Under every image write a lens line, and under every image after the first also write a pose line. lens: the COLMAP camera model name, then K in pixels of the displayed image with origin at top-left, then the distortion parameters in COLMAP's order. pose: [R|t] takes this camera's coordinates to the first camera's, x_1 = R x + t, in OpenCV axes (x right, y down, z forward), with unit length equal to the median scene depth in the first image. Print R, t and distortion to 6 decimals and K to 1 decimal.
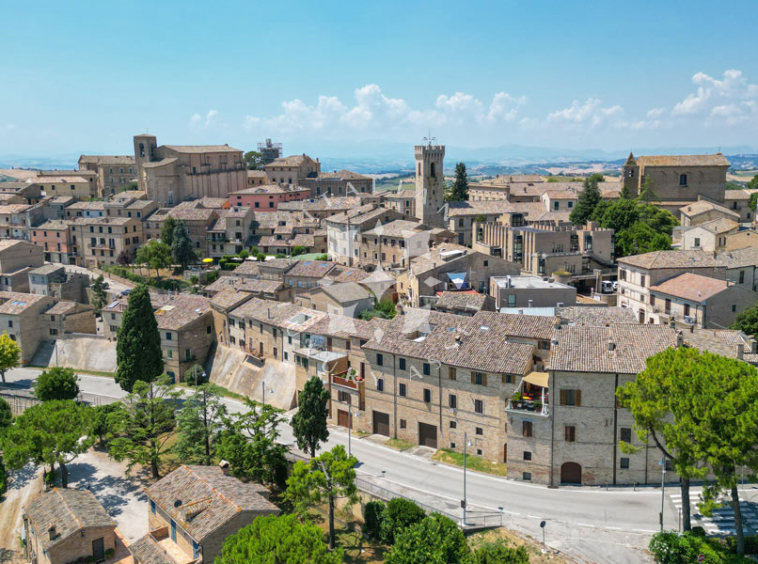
lens RADIAL K [[696.6, 0, 410.4], [0, 696.6, 257.4], [0, 0, 1]] dist [0.094355, -0.078350]
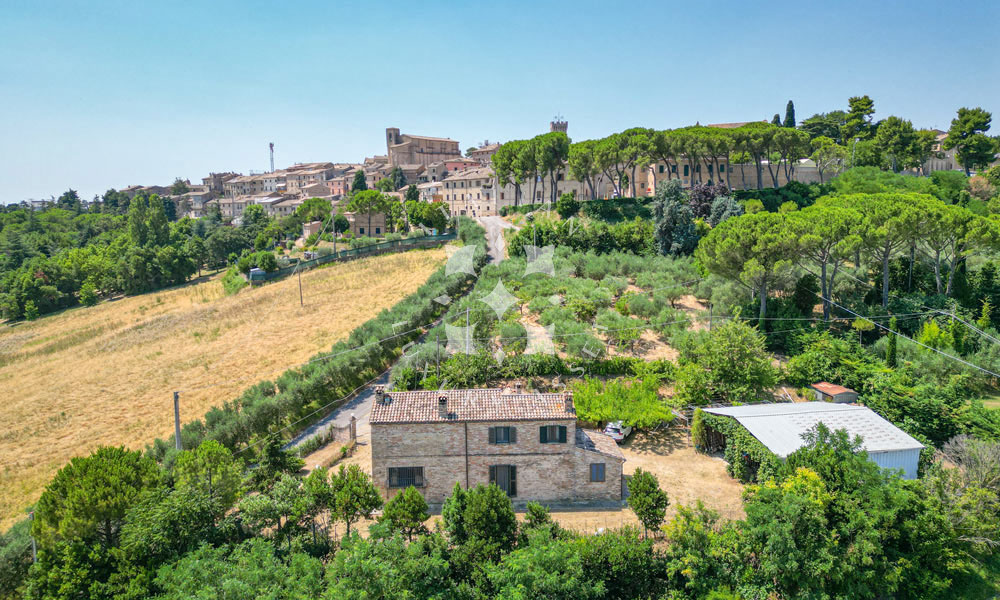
lens RADIAL K [[696.1, 0, 500.0], [0, 696.1, 300.0], [0, 0, 1]] dist [0.078467, -0.074070]
pose [[0.961162, 0.030794, -0.274261, 0.654954], [-0.031760, 0.999495, 0.000921, 0.448523], [0.274150, 0.007826, 0.961655, -0.963610]]
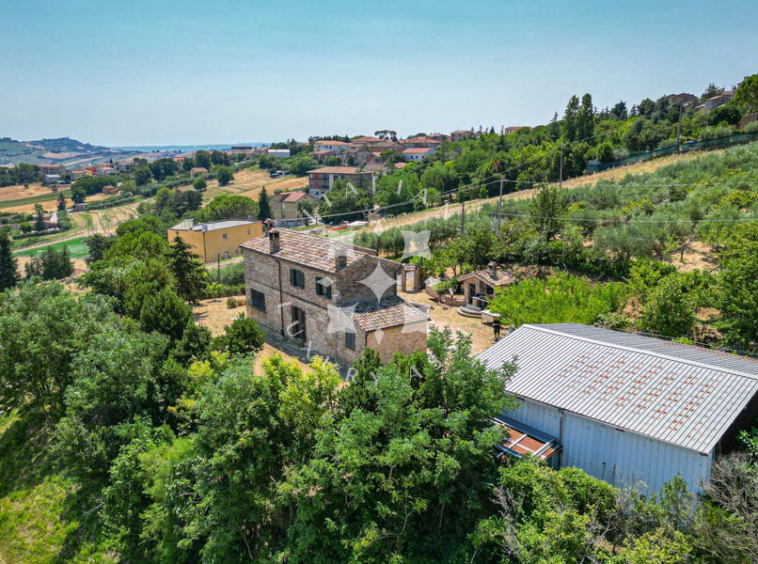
lens RADIAL K [[655.3, 0, 381.7], [0, 655.3, 313.0], [0, 0, 1]] dist [0.086489, -0.105854]
pose [[0.304812, 0.248687, -0.919372, 0.980078], [-0.119131, 0.967682, 0.222258, 0.457235], [0.944933, 0.041779, 0.324588, -0.580151]]
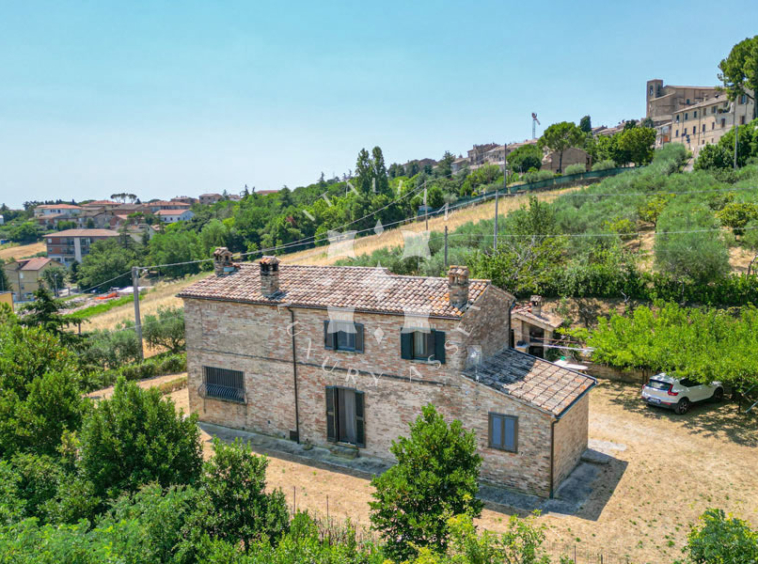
lens RADIAL K [[655.3, 0, 381.7], [0, 655.3, 313.0], [0, 0, 1]] dist [0.086489, -0.105854]
pose [[0.650620, 0.120156, -0.749837, 0.731416], [-0.087060, 0.992695, 0.083532, 0.512113], [0.754397, 0.010933, 0.656328, -0.648522]]
